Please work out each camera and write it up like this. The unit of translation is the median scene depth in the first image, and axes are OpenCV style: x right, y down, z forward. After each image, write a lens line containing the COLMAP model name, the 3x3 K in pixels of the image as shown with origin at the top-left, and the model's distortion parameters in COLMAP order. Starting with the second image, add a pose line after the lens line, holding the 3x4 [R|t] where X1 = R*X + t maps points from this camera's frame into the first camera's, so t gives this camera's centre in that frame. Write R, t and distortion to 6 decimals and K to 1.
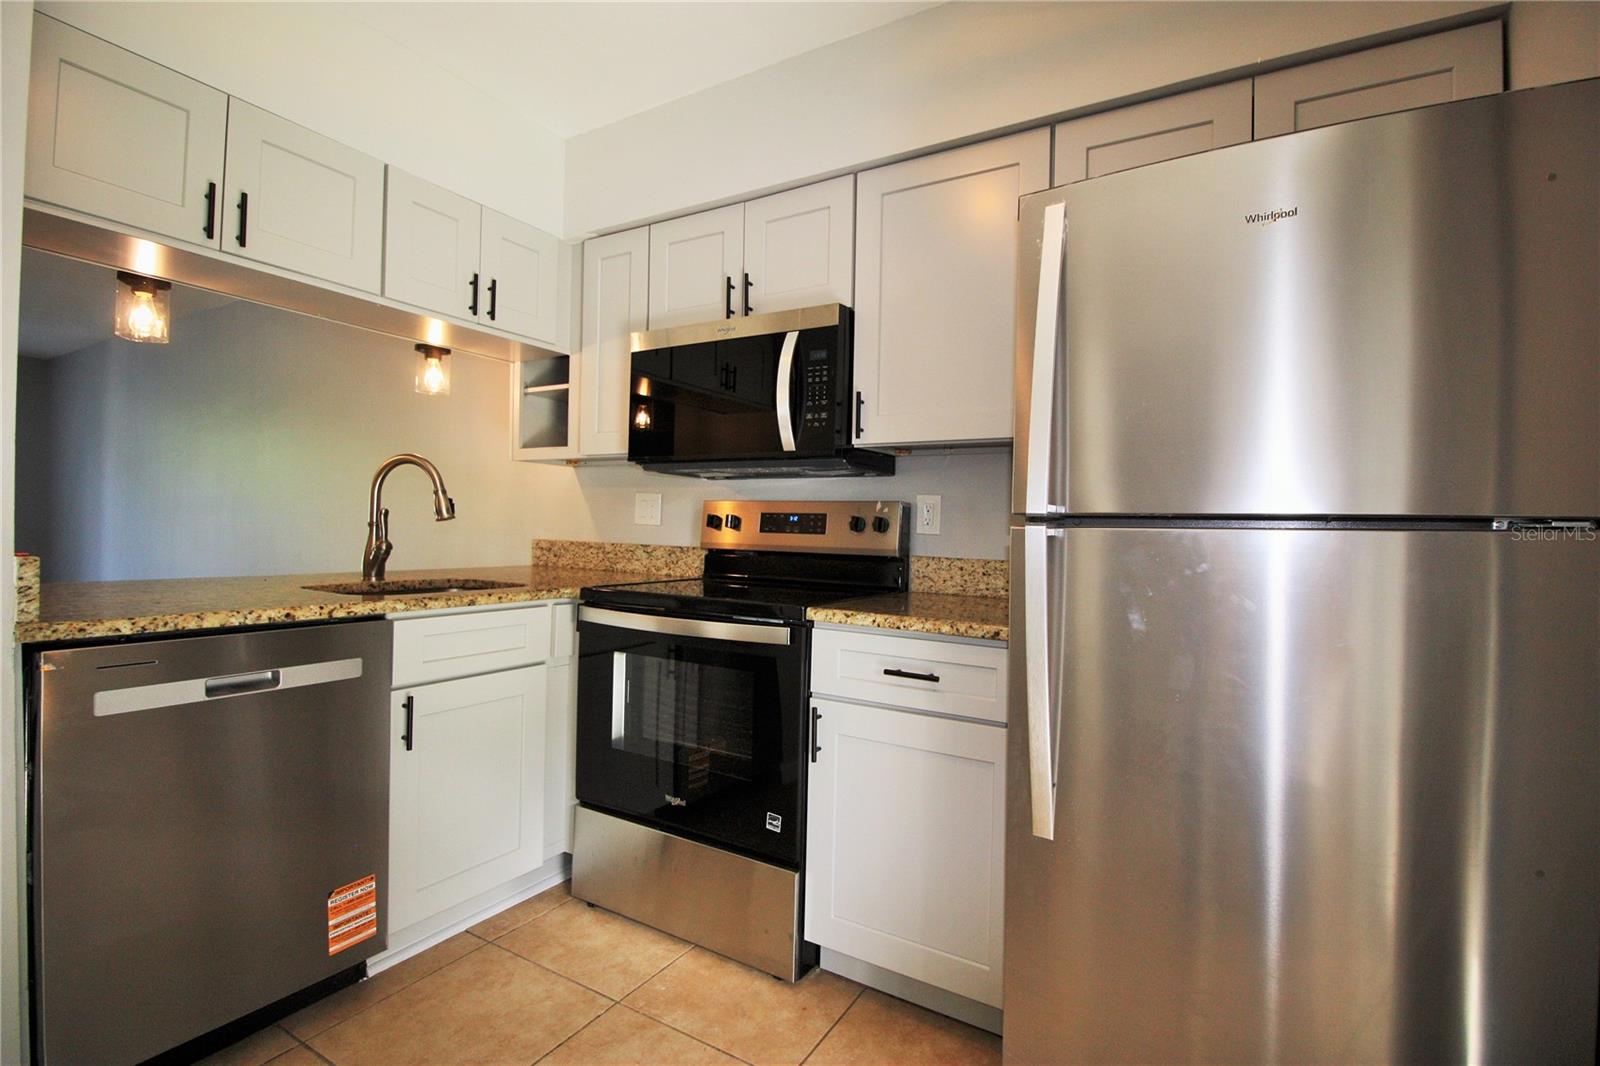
lens RADIAL K [[745.7, 0, 809.8], [0, 745.7, 528.0], [0, 0, 1]] dist [-0.007984, -0.004536]
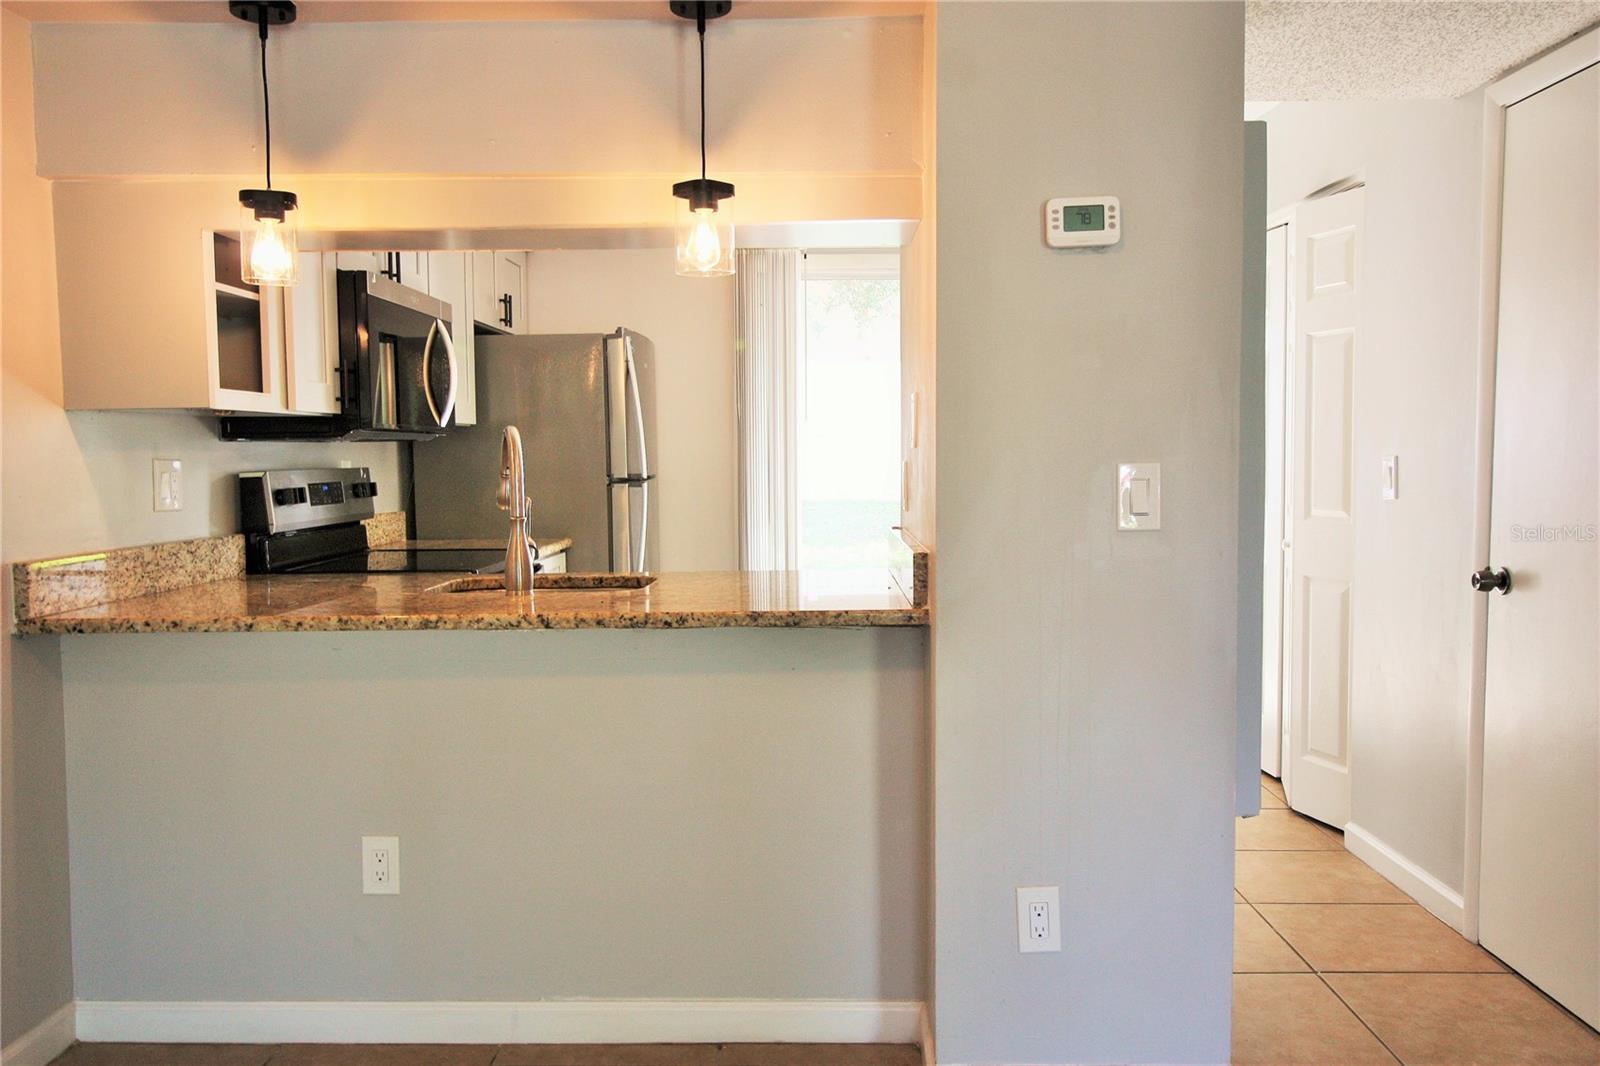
lens RADIAL K [[1265.7, 0, 798.4], [0, 1265.7, 531.7], [0, 0, 1]] dist [0.012964, 0.001775]
pose [[-0.497748, -0.073115, 0.864235, -1.881547], [-0.002720, 0.996567, 0.082744, -0.102036], [-0.867318, 0.038835, -0.496238, 1.436918]]
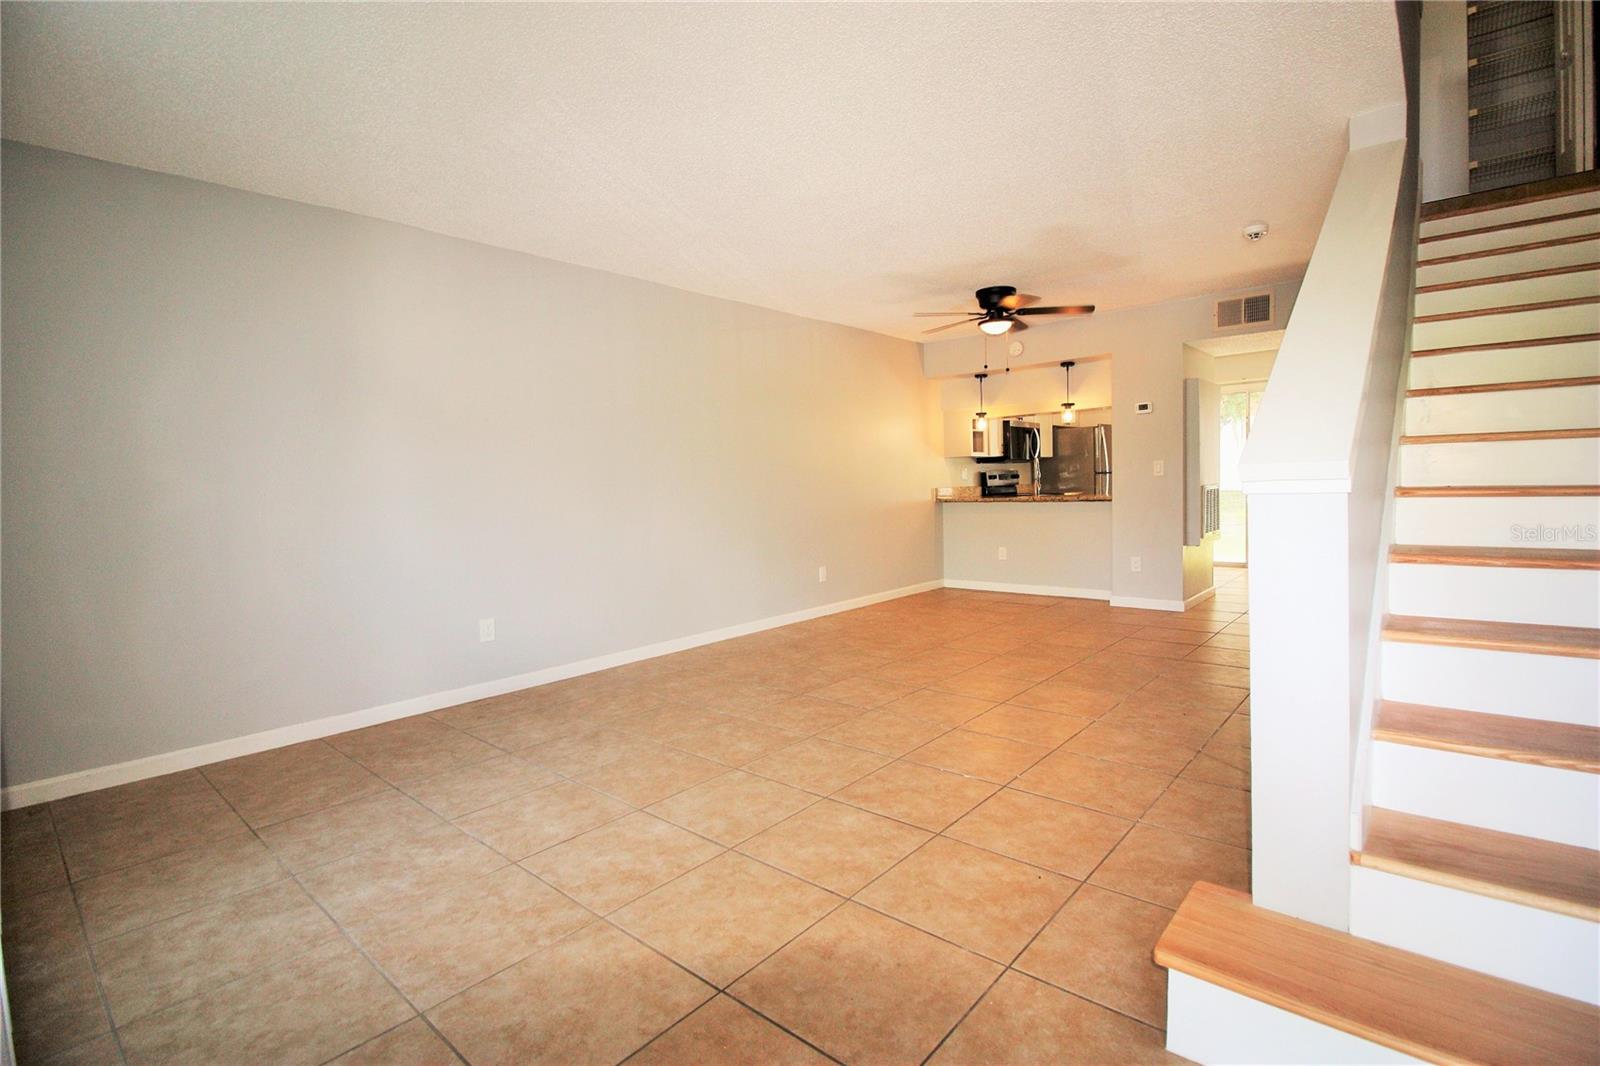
lens RADIAL K [[745.7, 0, 802.7], [0, 745.7, 529.7], [0, 0, 1]] dist [-0.007984, -0.004536]
pose [[0.185862, -0.088266, 0.978603, -4.099527], [0.036858, 0.995882, 0.082825, -0.095034], [-0.981884, 0.020676, 0.188350, 1.437723]]
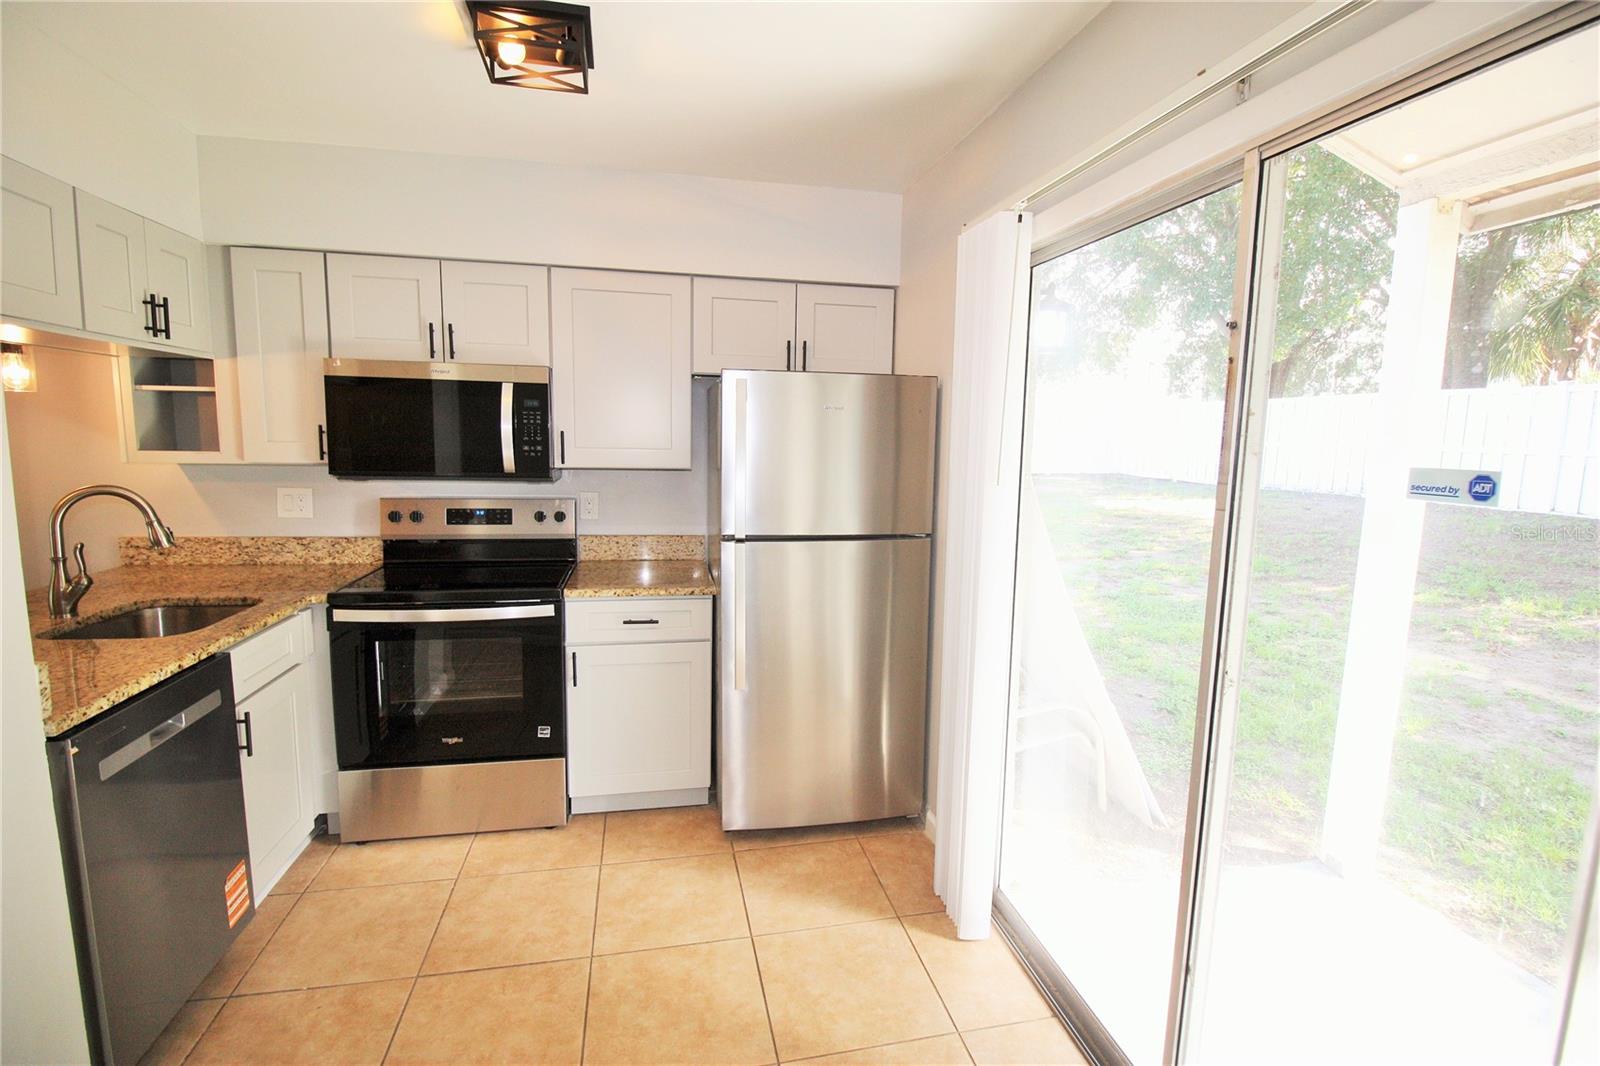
lens RADIAL K [[745.7, 0, 808.6], [0, 745.7, 531.2], [0, 0, 1]] dist [-0.007984, -0.004536]
pose [[0.735064, -0.092715, 0.671629, -0.524534], [-0.004823, 0.989866, 0.141923, -0.185213], [-0.677981, -0.107562, 0.727167, -0.344225]]
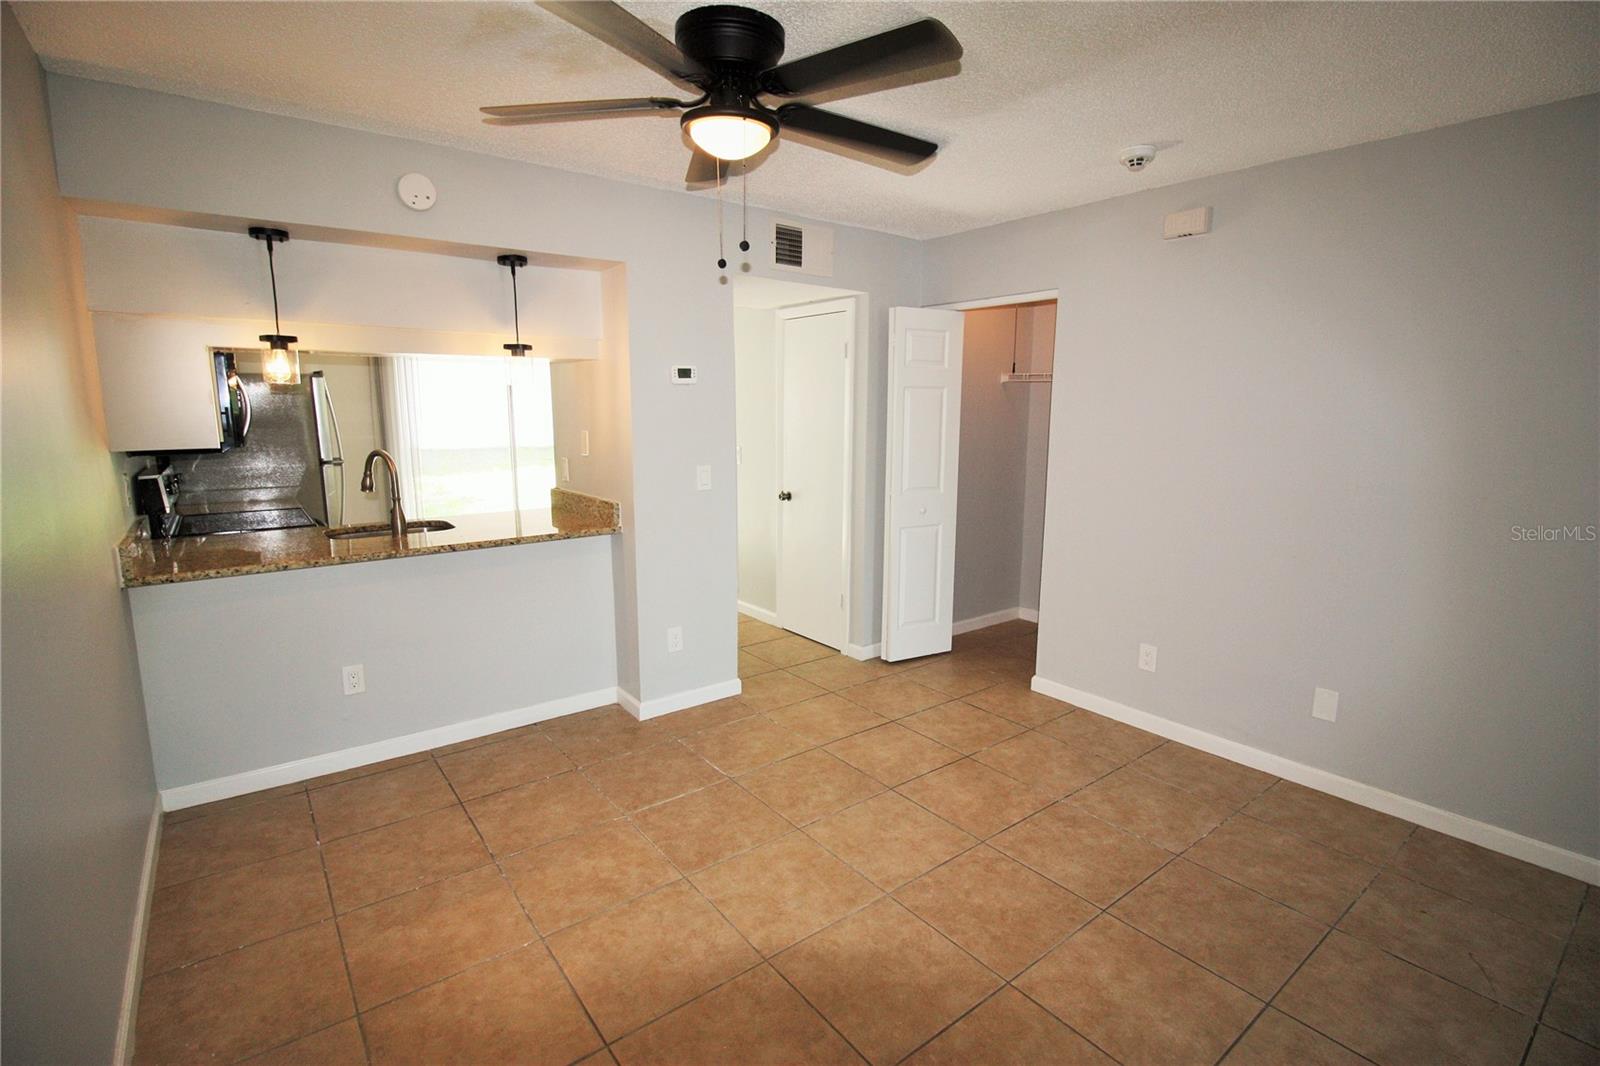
lens RADIAL K [[745.7, 0, 801.8], [0, 745.7, 532.5], [0, 0, 1]] dist [-0.007984, -0.004536]
pose [[-0.927943, -0.086713, 0.362496, -1.927154], [-0.023204, 0.984115, 0.176010, -0.226599], [-0.372000, 0.154916, -0.915214, 2.148004]]
